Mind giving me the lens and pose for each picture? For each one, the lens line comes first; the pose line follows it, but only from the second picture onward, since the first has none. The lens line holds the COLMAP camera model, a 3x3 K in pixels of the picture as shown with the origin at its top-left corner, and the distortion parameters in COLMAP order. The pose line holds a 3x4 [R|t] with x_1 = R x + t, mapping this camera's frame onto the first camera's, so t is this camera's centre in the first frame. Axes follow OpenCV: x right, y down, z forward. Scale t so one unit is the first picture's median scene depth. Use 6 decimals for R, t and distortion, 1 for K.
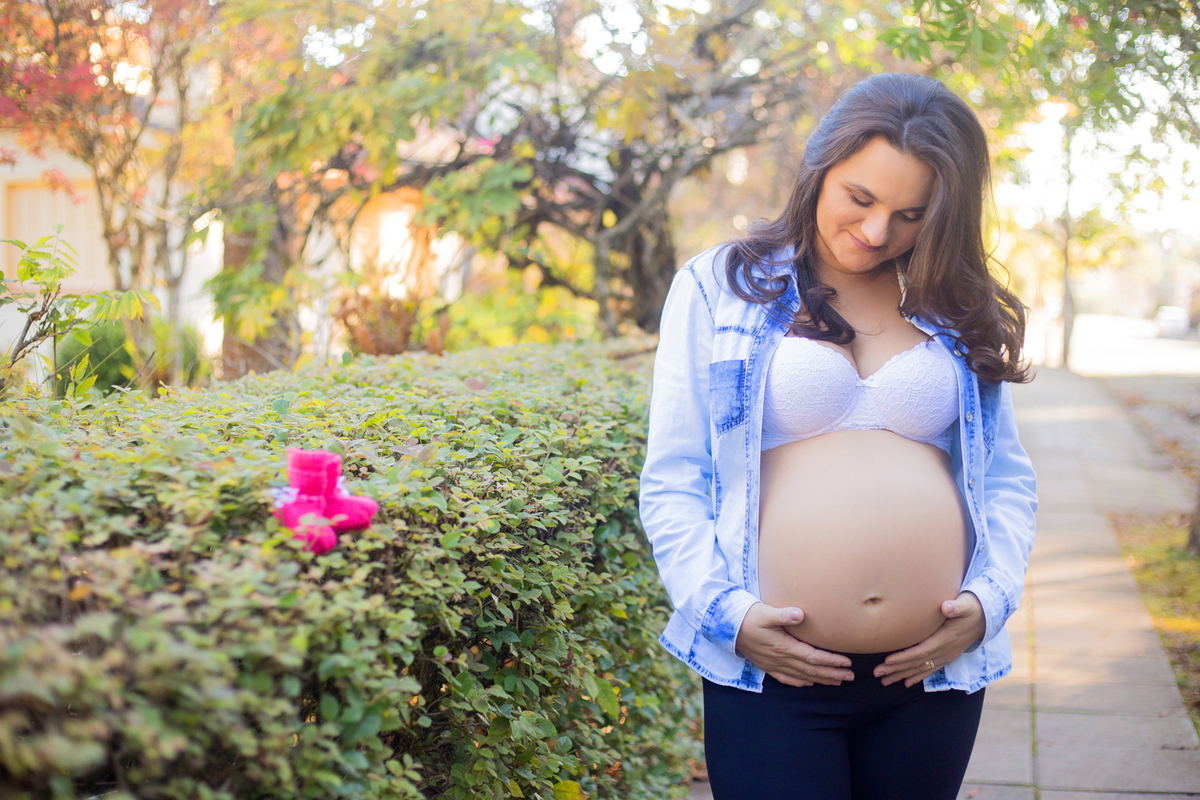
lens RADIAL K [[1742.8, 0, 600.0], [0, 1742.8, 400.0], [0, 0, 1]] dist [-0.080834, -0.103500]
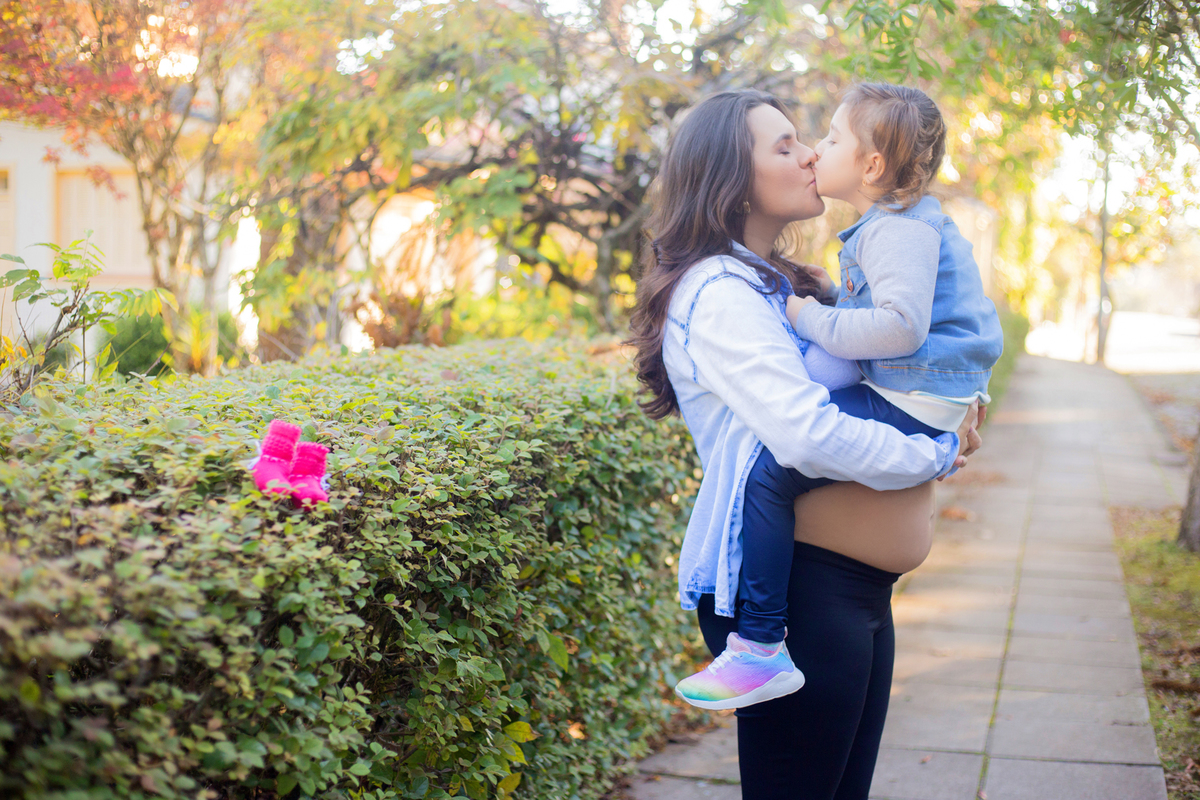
lens RADIAL K [[1742.8, 0, 600.0], [0, 1742.8, 400.0], [0, 0, 1]] dist [-0.080834, -0.103500]
pose [[0.999540, 0.014779, -0.026487, 0.059543], [-0.014620, 0.999874, 0.006205, -0.001313], [0.026575, -0.005815, 0.999630, -0.140305]]
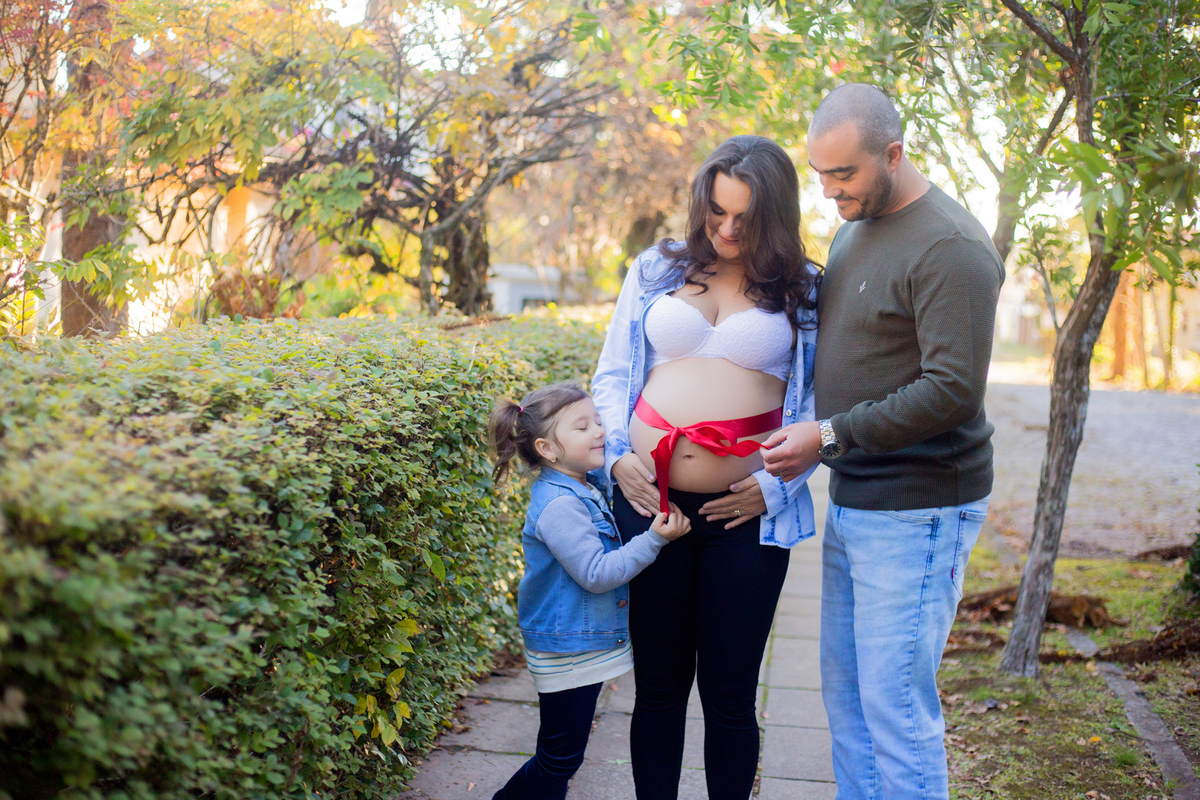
lens RADIAL K [[1742.8, 0, 600.0], [0, 1742.8, 400.0], [0, 0, 1]] dist [-0.080834, -0.103500]
pose [[0.992703, 0.033468, 0.115852, -0.032889], [-0.033800, 0.999428, 0.000903, 0.032495], [-0.115755, -0.004812, 0.993266, -0.389841]]
